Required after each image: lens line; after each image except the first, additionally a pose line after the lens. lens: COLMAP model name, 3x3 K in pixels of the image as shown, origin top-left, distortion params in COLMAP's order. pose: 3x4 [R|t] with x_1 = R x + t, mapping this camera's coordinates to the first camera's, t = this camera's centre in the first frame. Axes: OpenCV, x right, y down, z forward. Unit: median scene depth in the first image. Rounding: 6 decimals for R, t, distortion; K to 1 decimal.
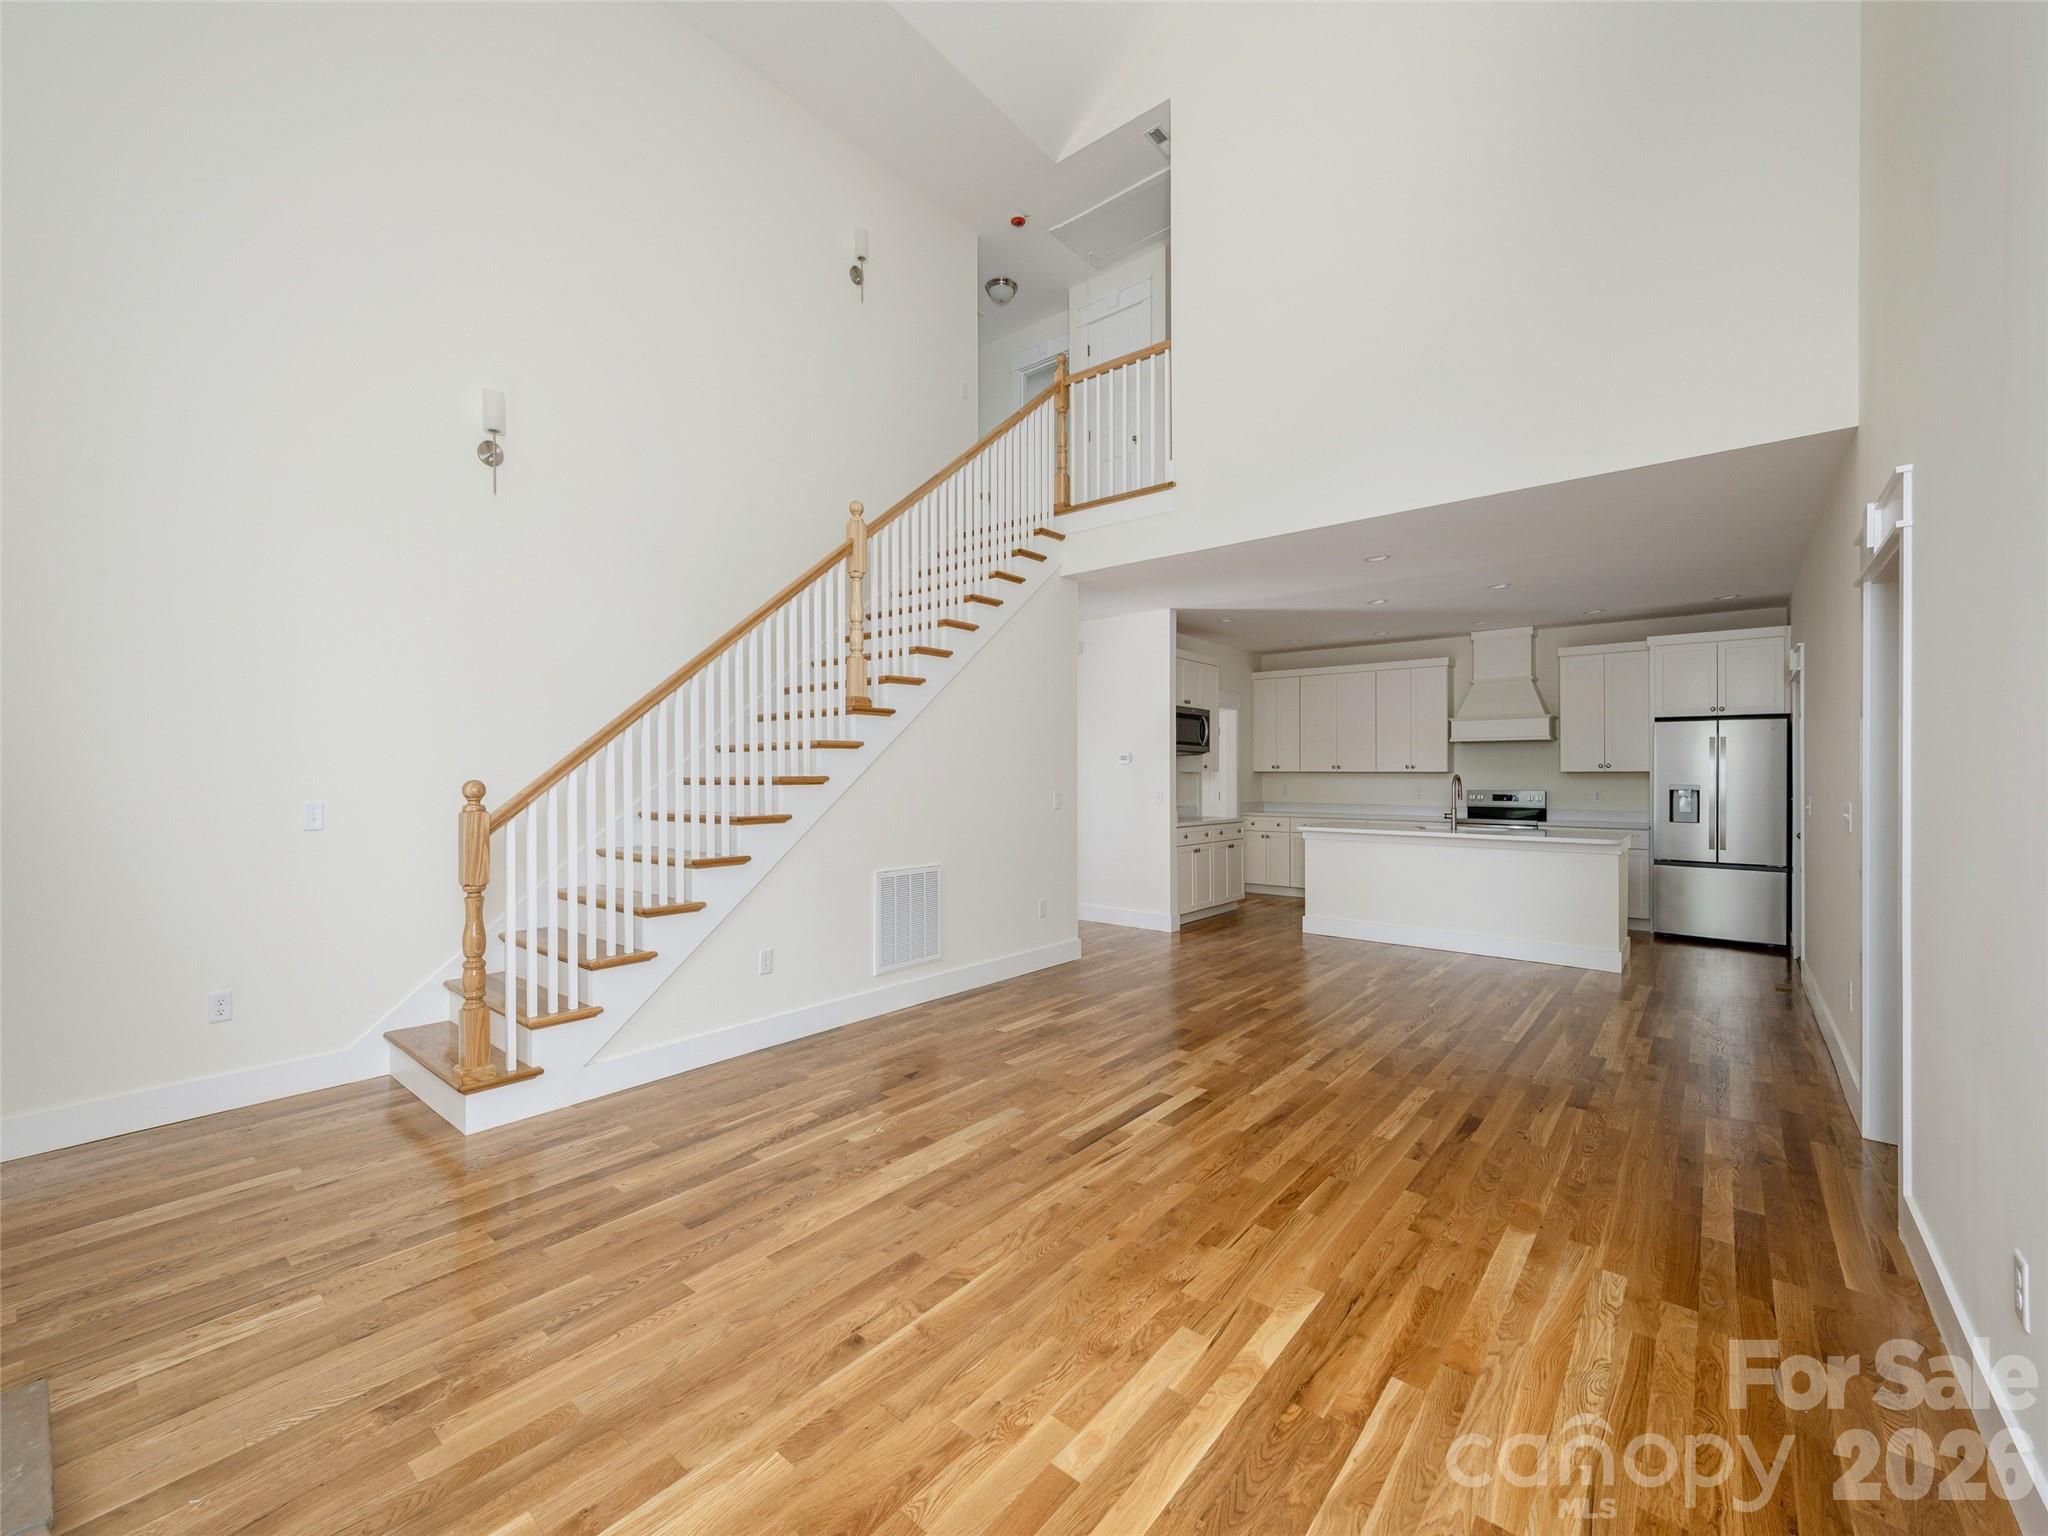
lens RADIAL K [[844.8, 0, 1016.9], [0, 844.8, 777.2], [0, 0, 1]] dist [0.004333, 0.000770]
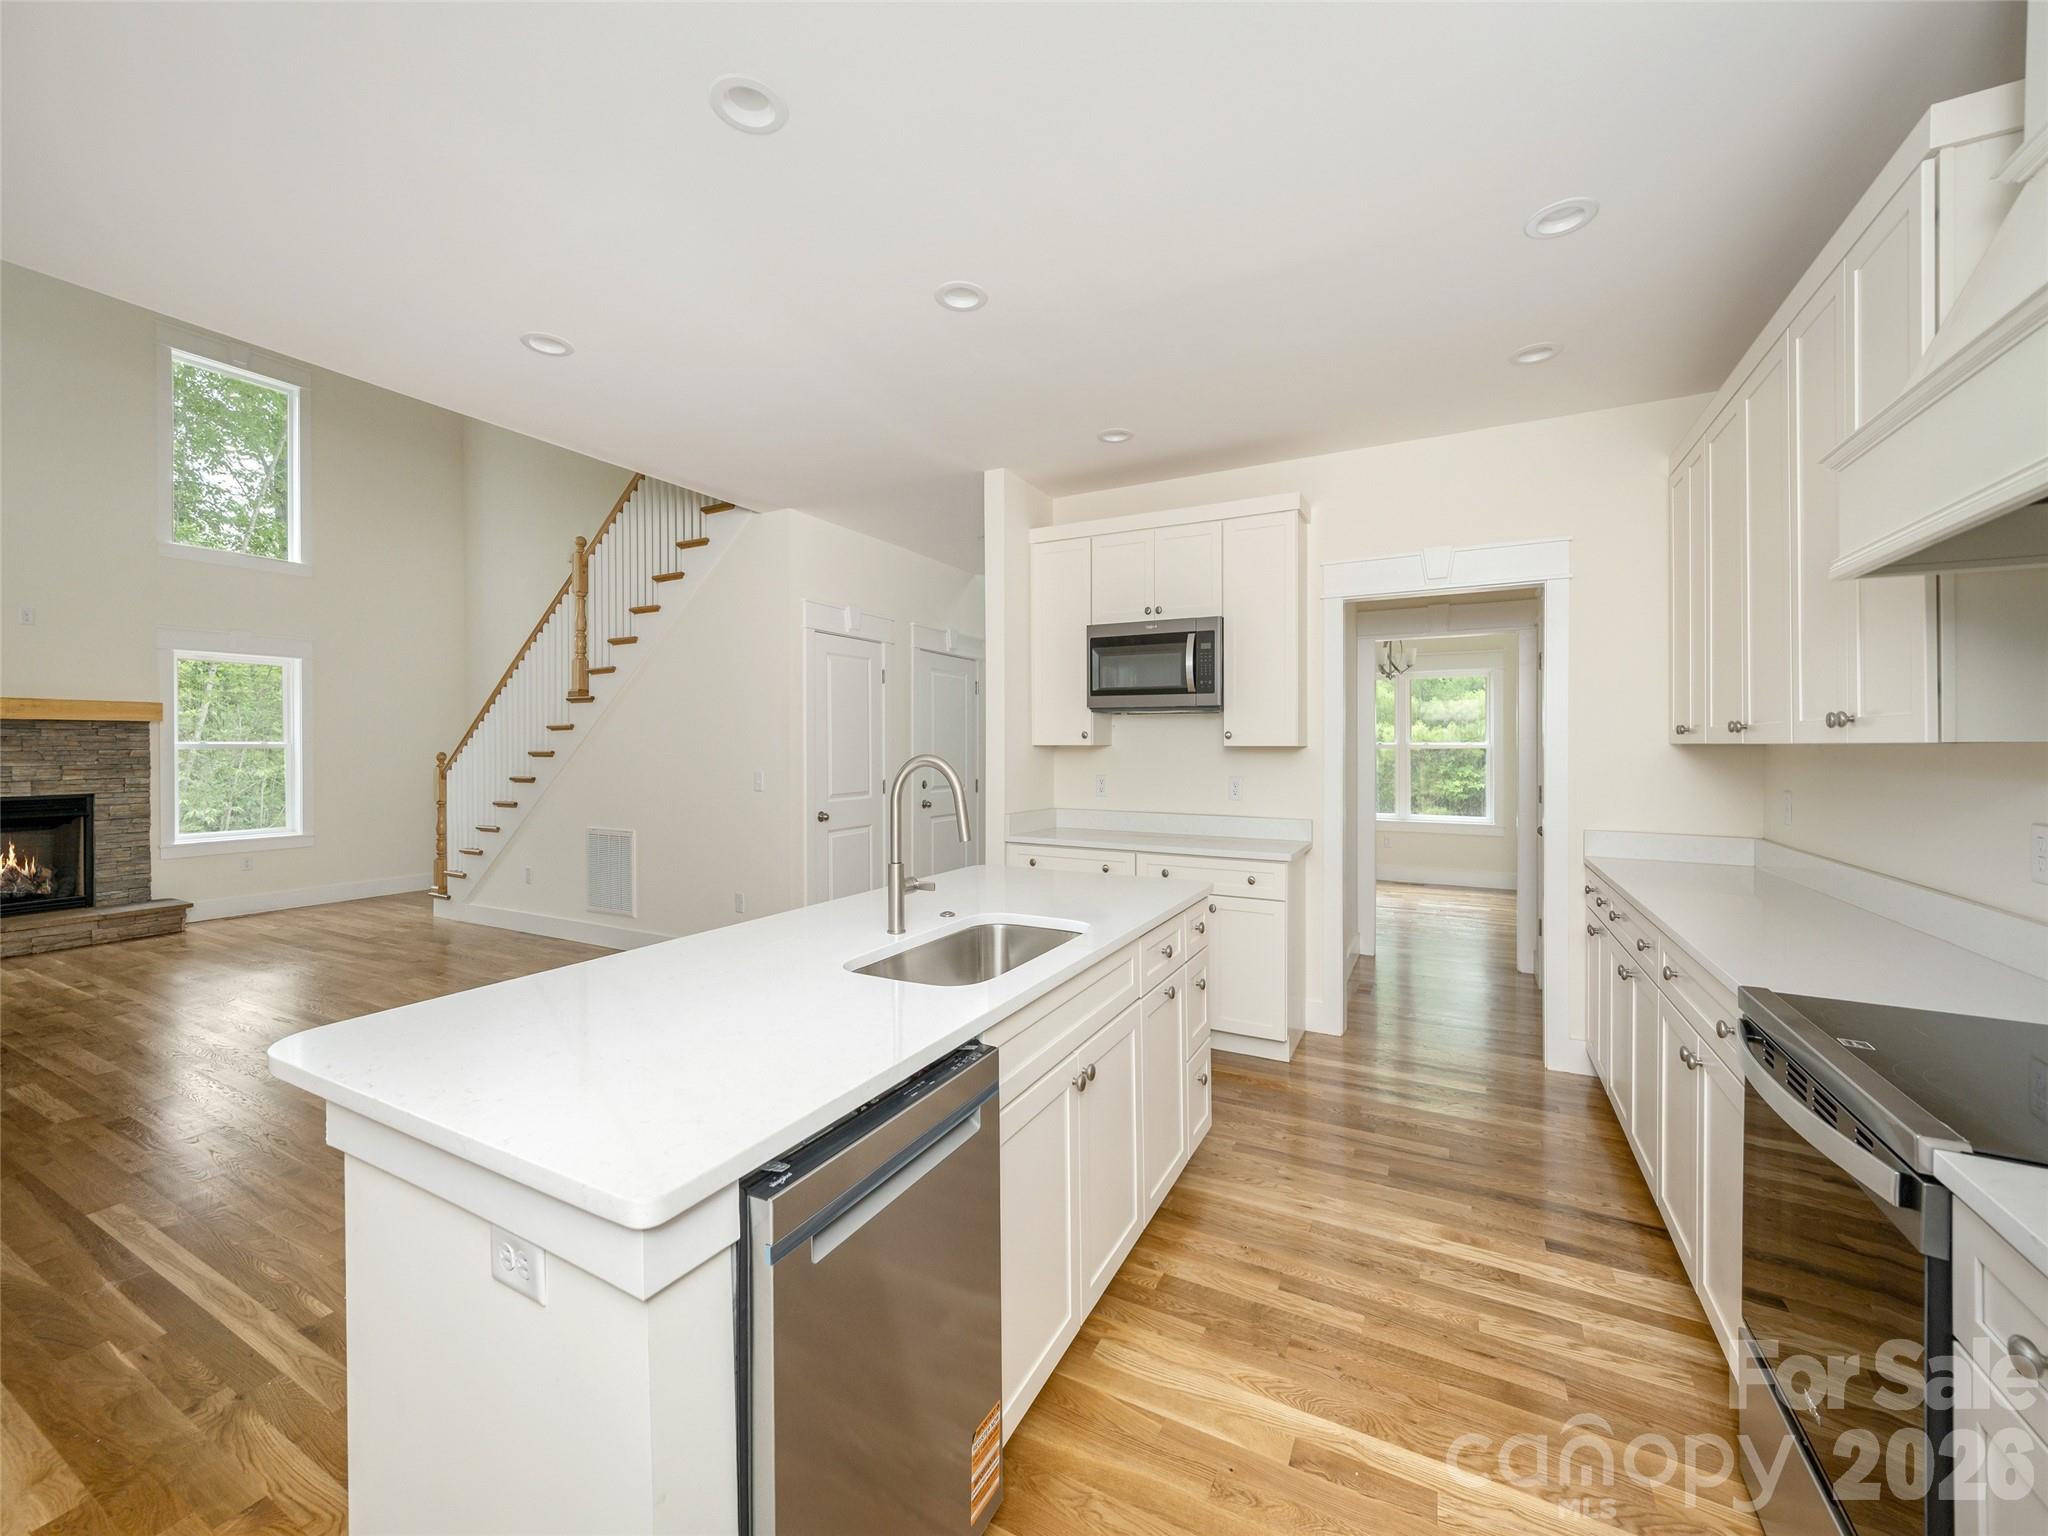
lens RADIAL K [[844.8, 0, 1003.4], [0, 844.8, 755.5], [0, 0, 1]] dist [0.004333, 0.000770]
pose [[0.173528, 0.008361, -0.984793, 0.848190], [-0.004404, 0.999961, 0.007714, -0.005553], [0.984819, 0.002999, 0.173558, 1.011812]]
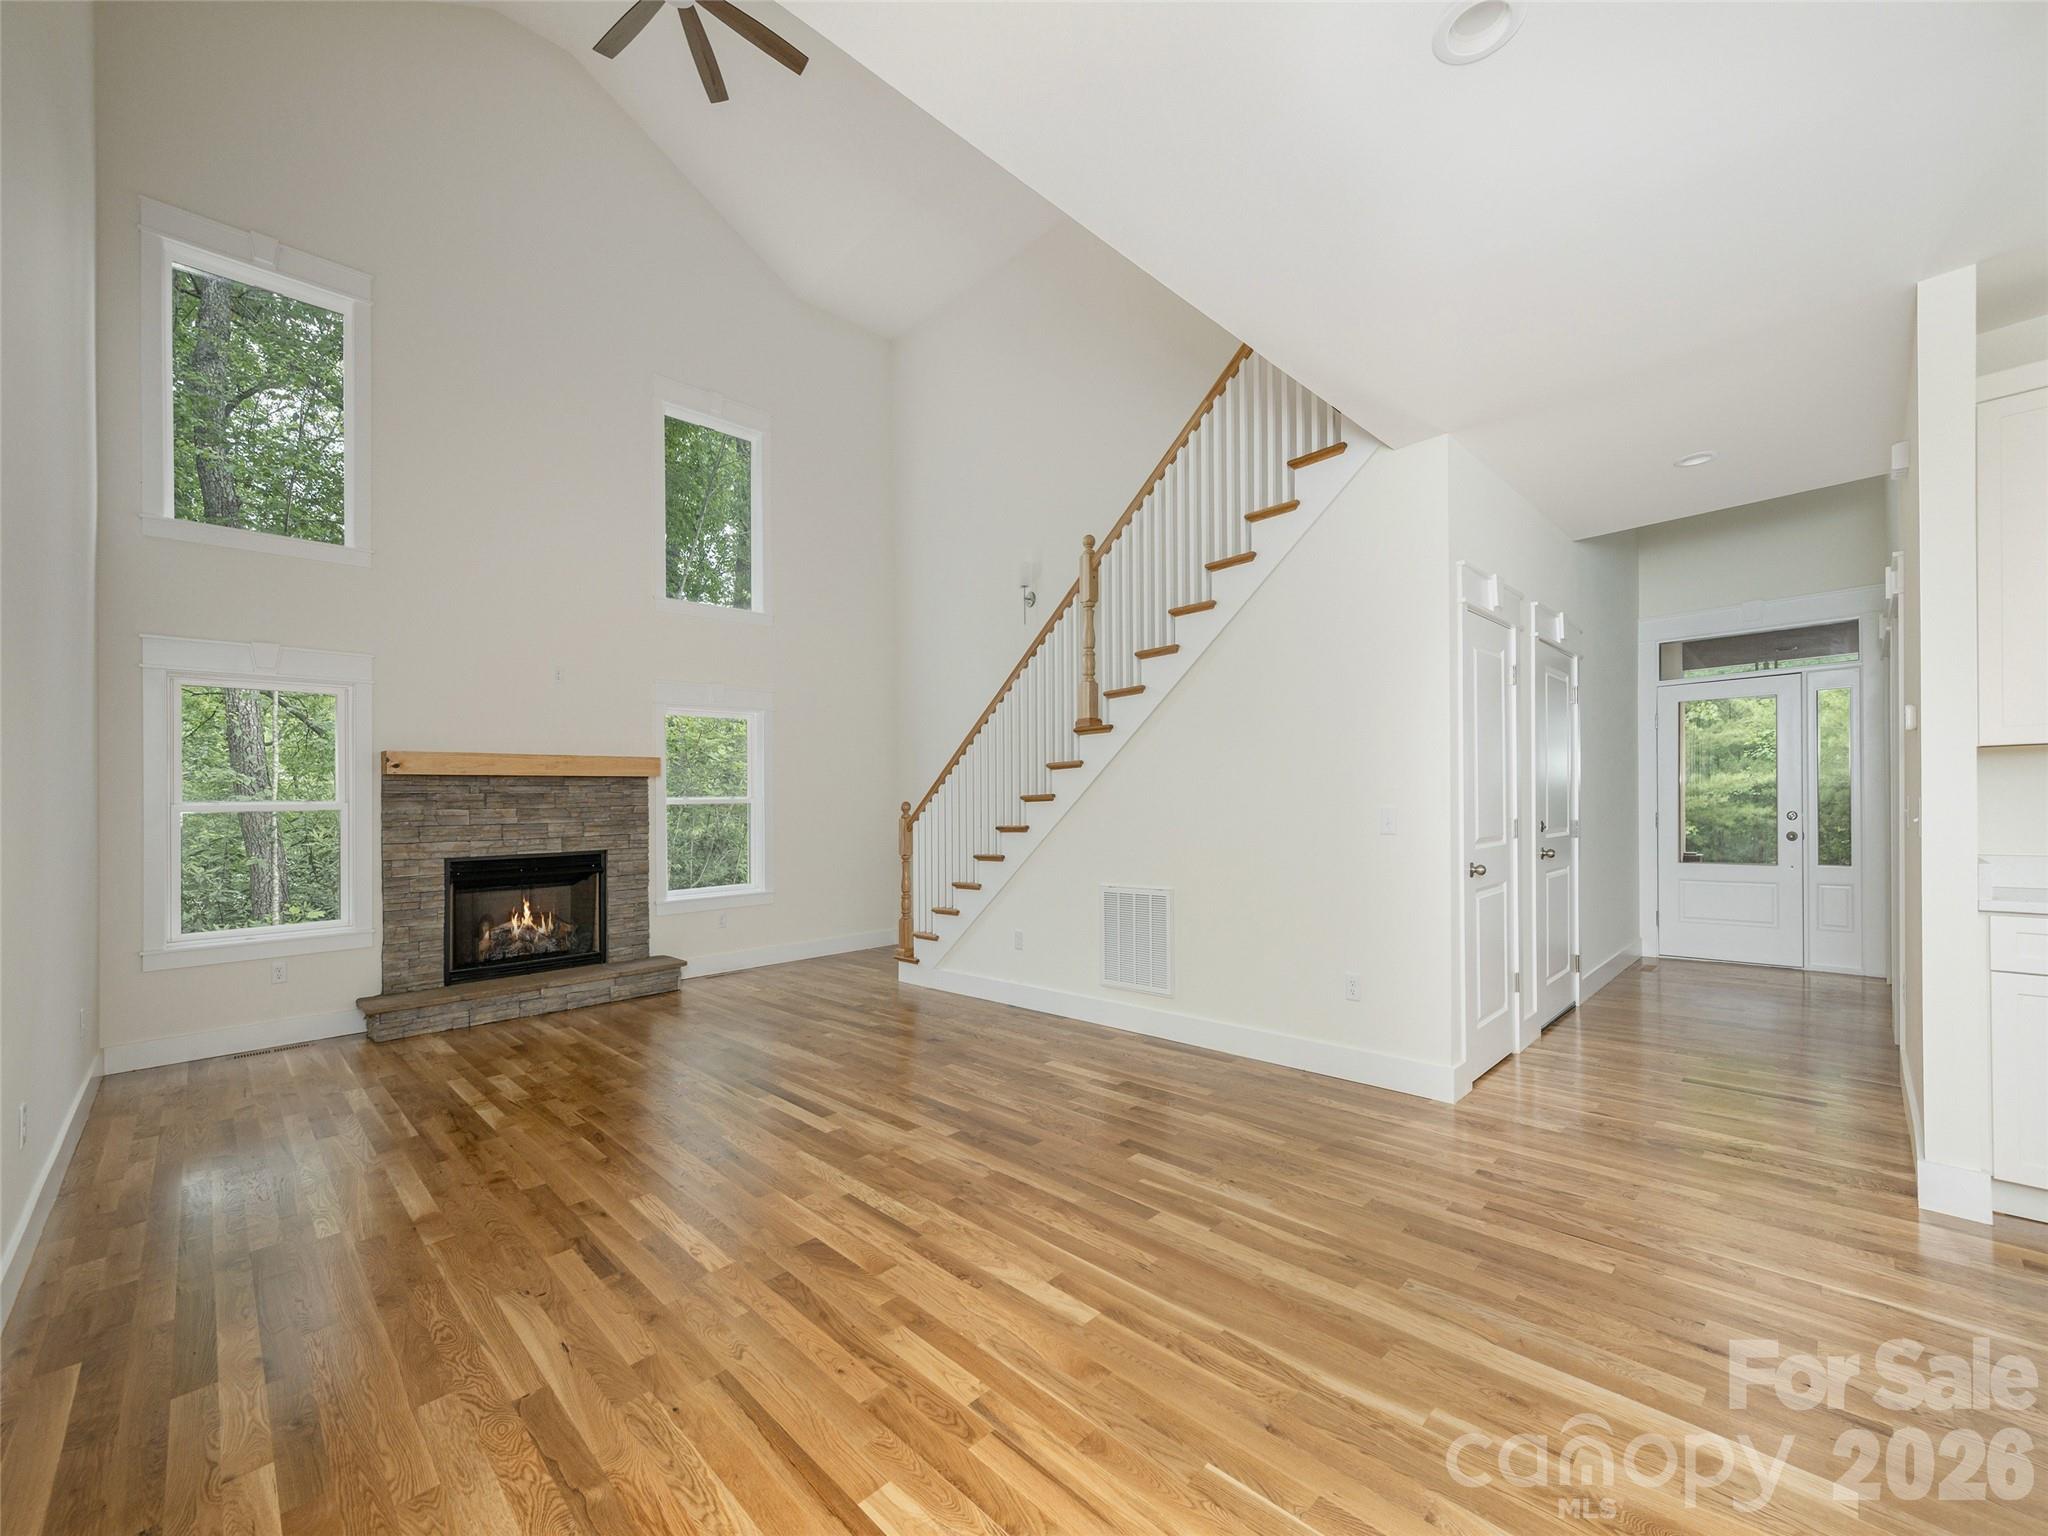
lens RADIAL K [[844.8, 0, 1032.9], [0, 844.8, 795.8], [0, 0, 1]] dist [0.004333, 0.000770]
pose [[-0.099468, -0.012900, -0.994957, 0.631618], [0.020436, 0.999679, -0.015004, 0.012347], [0.994831, -0.021825, -0.099172, 0.744363]]
